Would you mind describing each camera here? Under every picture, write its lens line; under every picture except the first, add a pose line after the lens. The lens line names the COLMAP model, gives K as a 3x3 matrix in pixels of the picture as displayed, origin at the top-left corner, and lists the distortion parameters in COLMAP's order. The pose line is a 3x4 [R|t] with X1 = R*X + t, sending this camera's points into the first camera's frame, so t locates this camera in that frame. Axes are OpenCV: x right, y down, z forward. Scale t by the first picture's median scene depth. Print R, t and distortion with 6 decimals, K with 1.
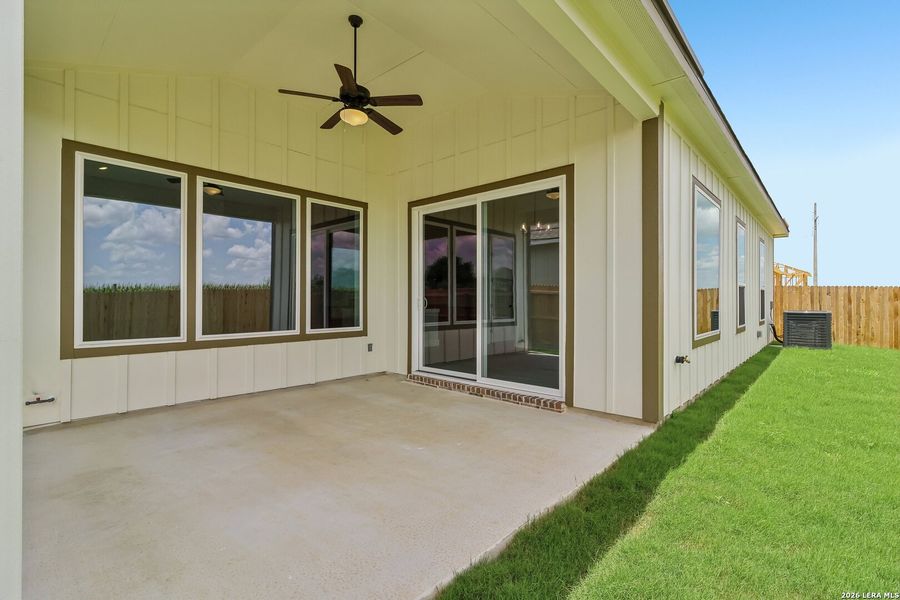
lens RADIAL K [[417.2, 0, 449.0], [0, 417.2, 291.2], [0, 0, 1]] dist [0.015387, -0.000239]
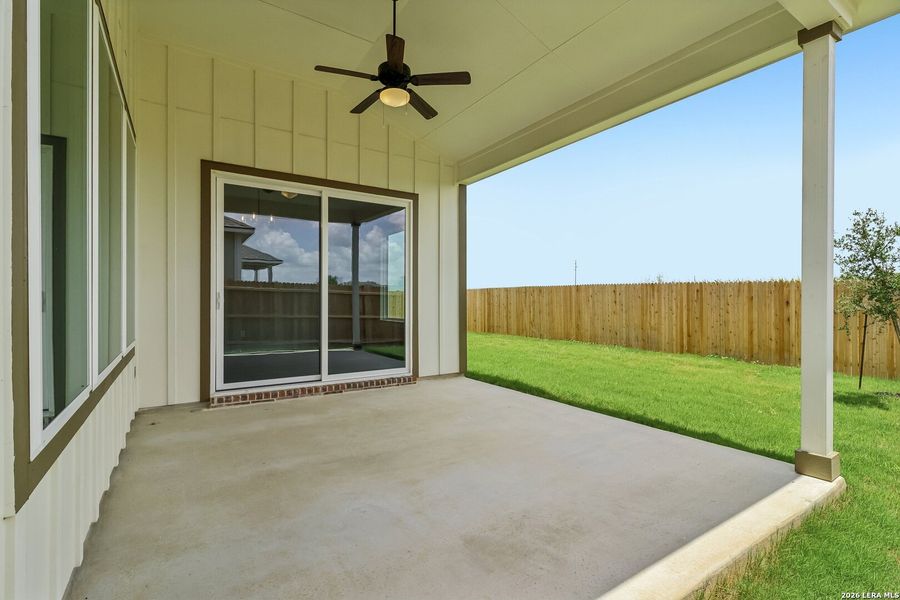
lens RADIAL K [[417.2, 0, 444.3], [0, 417.2, 296.5], [0, 0, 1]] dist [0.015387, -0.000239]
pose [[0.260440, 0.004821, 0.965478, -0.762993], [-0.021440, 0.999770, 0.000792, 0.012922], [-0.965252, -0.020906, 0.260483, 0.458595]]
